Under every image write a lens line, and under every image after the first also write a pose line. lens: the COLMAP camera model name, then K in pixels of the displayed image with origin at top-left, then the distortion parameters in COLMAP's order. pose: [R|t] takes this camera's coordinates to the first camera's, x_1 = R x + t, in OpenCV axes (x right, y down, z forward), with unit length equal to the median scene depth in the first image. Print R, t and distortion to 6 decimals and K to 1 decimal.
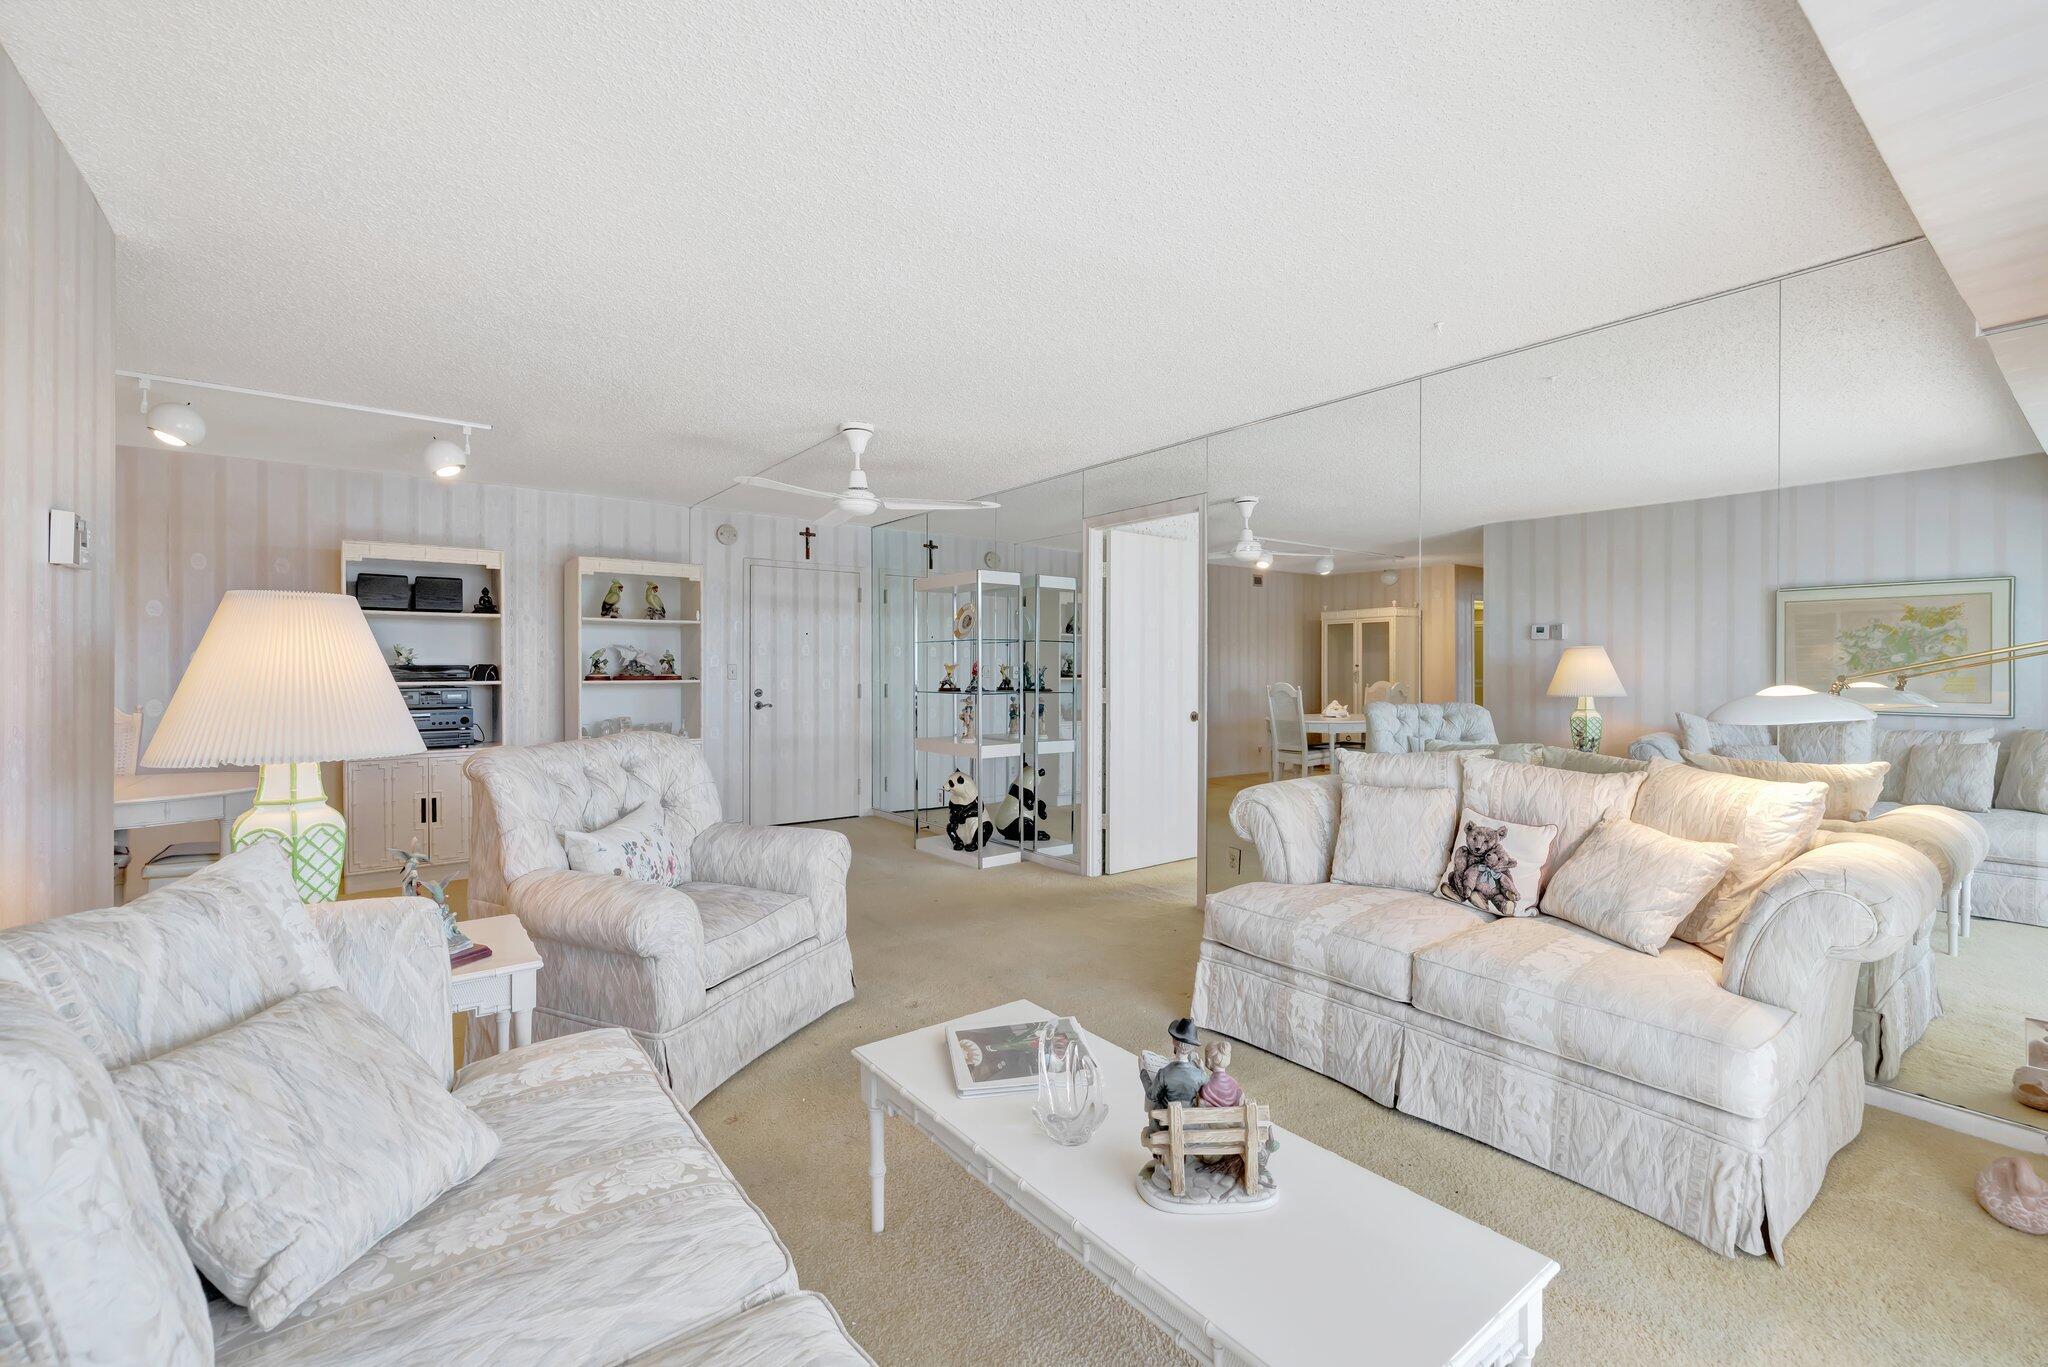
lens RADIAL K [[859.3, 0, 1007.9], [0, 859.3, 676.1], [0, 0, 1]] dist [0.000587, 0.000107]
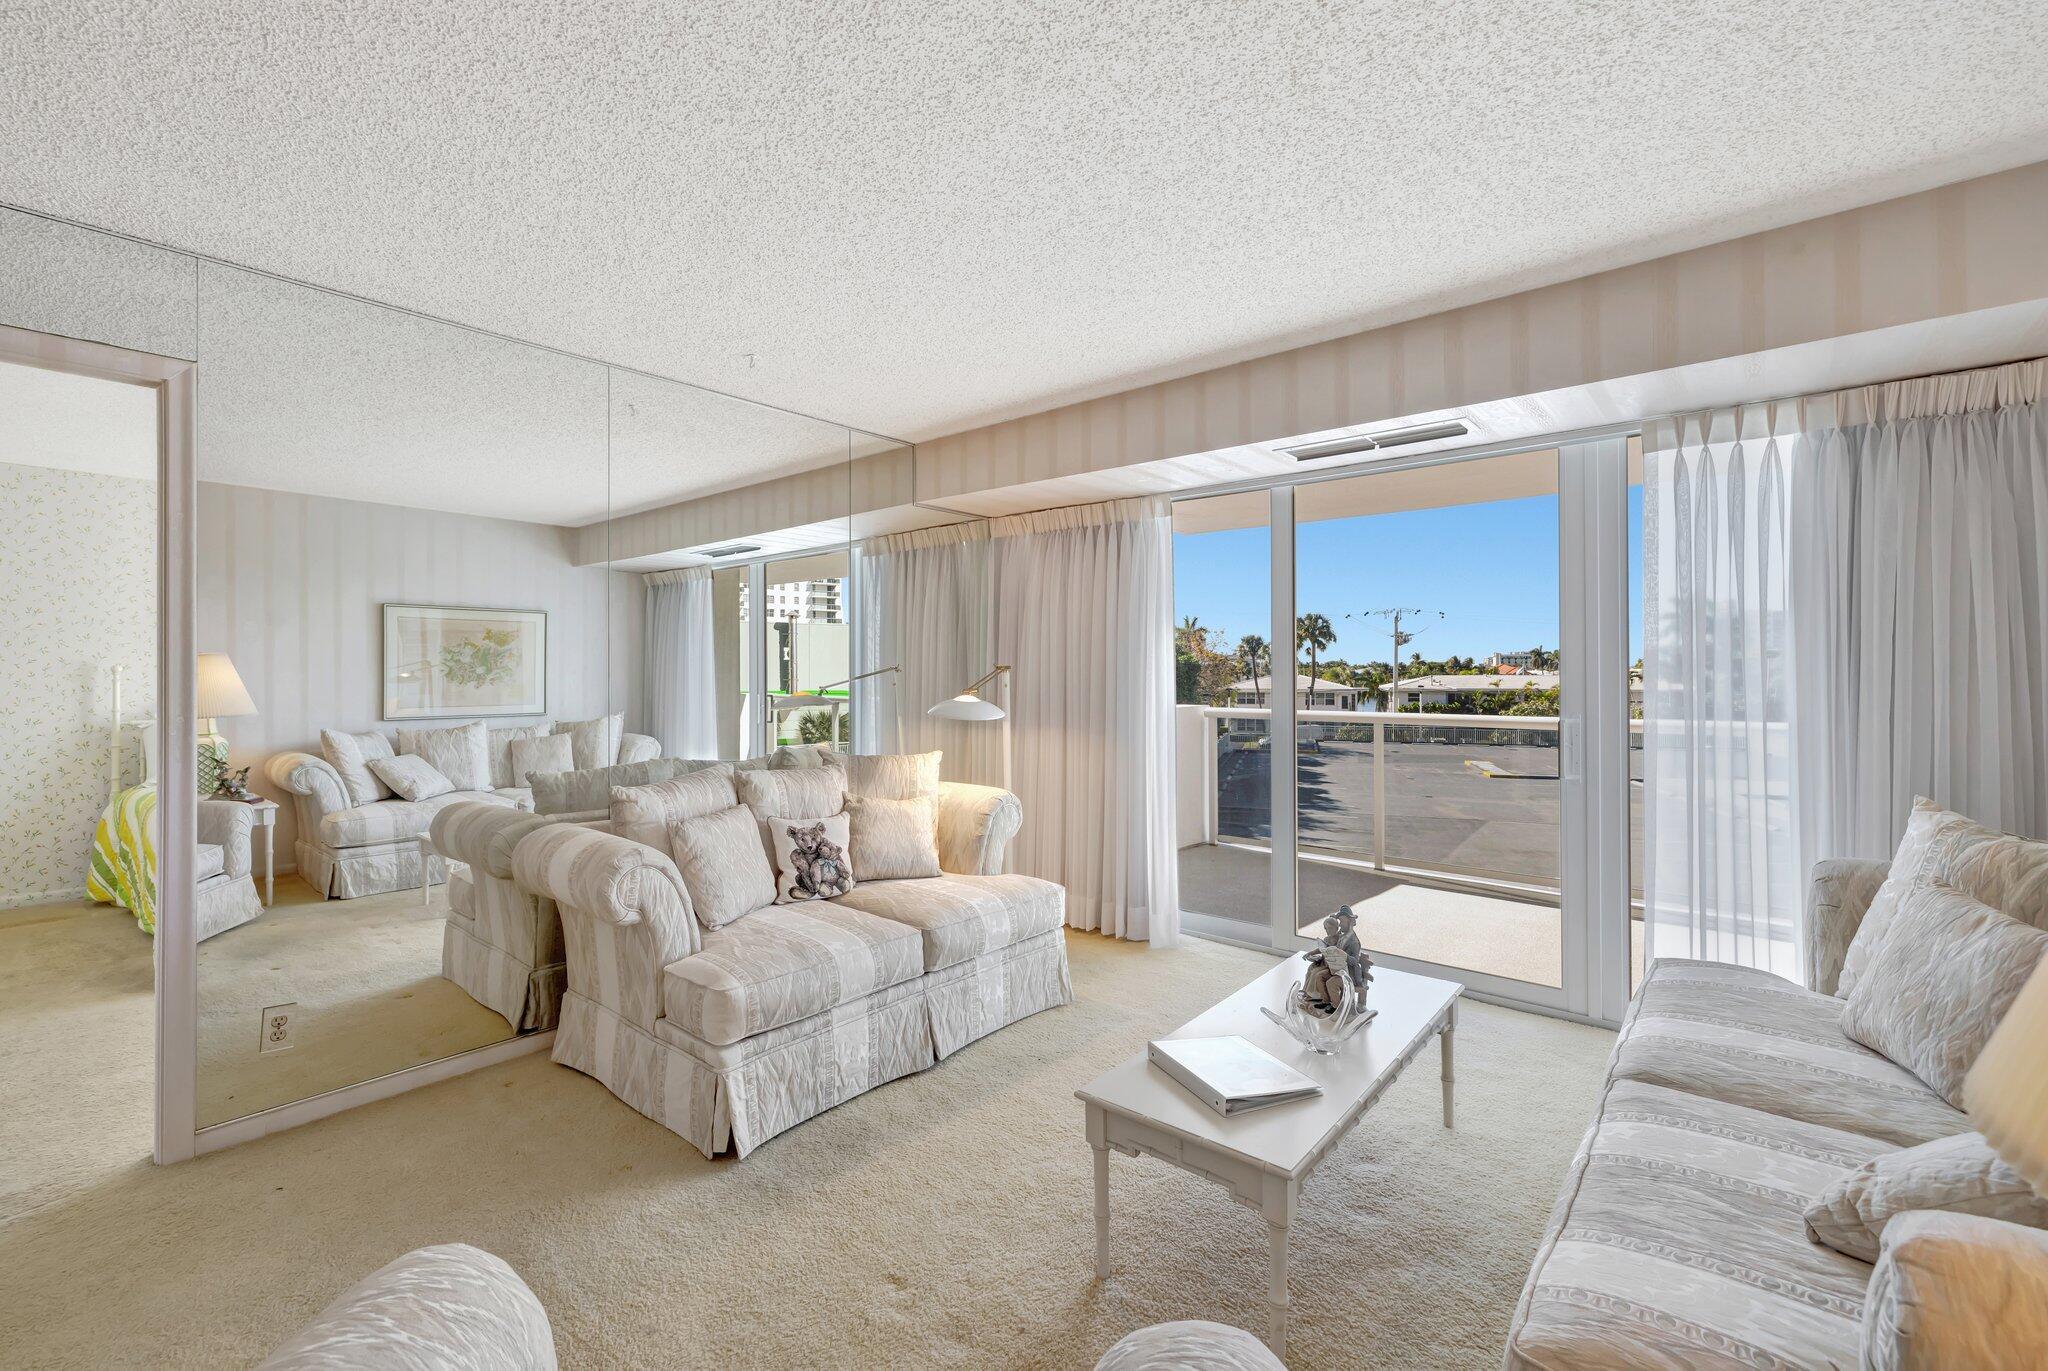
lens RADIAL K [[877.2, 0, 1021.0], [0, 877.2, 663.6], [0, 0, 1]] dist [-0.001255, -0.000268]
pose [[-0.228708, 0.005489, 0.973479, -0.648064], [0.009652, 0.999948, -0.003371, -0.035445], [-0.973447, 0.008625, -0.228750, 0.991910]]
